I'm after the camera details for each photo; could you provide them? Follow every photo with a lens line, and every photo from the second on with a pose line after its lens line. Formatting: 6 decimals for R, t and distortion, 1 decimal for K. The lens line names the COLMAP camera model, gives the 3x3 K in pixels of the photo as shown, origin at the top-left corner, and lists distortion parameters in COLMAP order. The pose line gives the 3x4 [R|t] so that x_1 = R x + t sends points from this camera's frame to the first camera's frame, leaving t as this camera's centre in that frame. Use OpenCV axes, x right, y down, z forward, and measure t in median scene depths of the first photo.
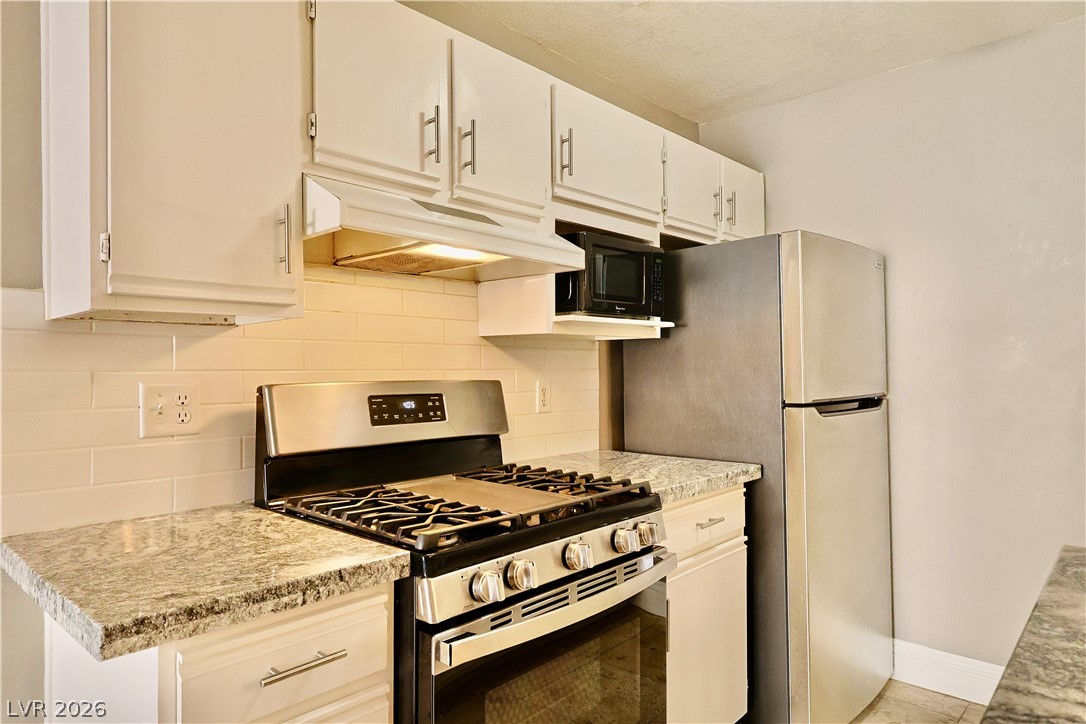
lens RADIAL K [[670.8, 0, 546.1], [0, 670.8, 359.6], [0, 0, 1]] dist [0.000612, 0.001938]
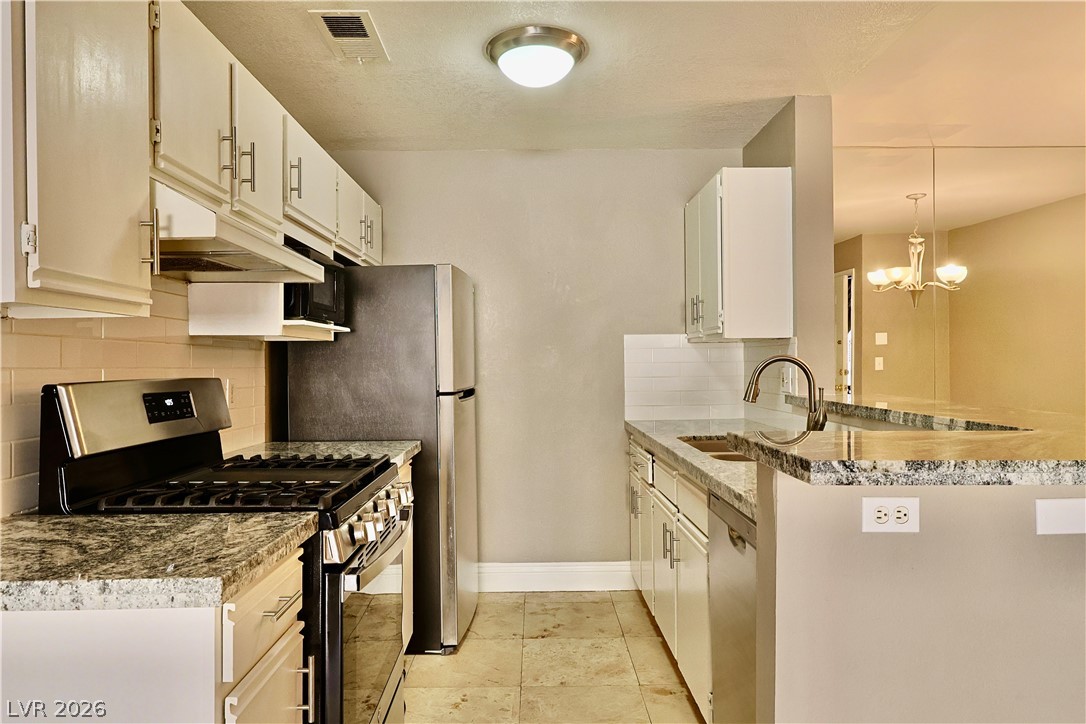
lens RADIAL K [[670.8, 0, 539.5], [0, 670.8, 360.1], [0, 0, 1]] dist [0.000612, 0.001938]
pose [[0.727176, 0.005104, 0.686432, -0.495355], [-0.005765, 0.999983, -0.001328, 0.001537], [-0.686427, -0.002991, 0.727192, -0.126836]]
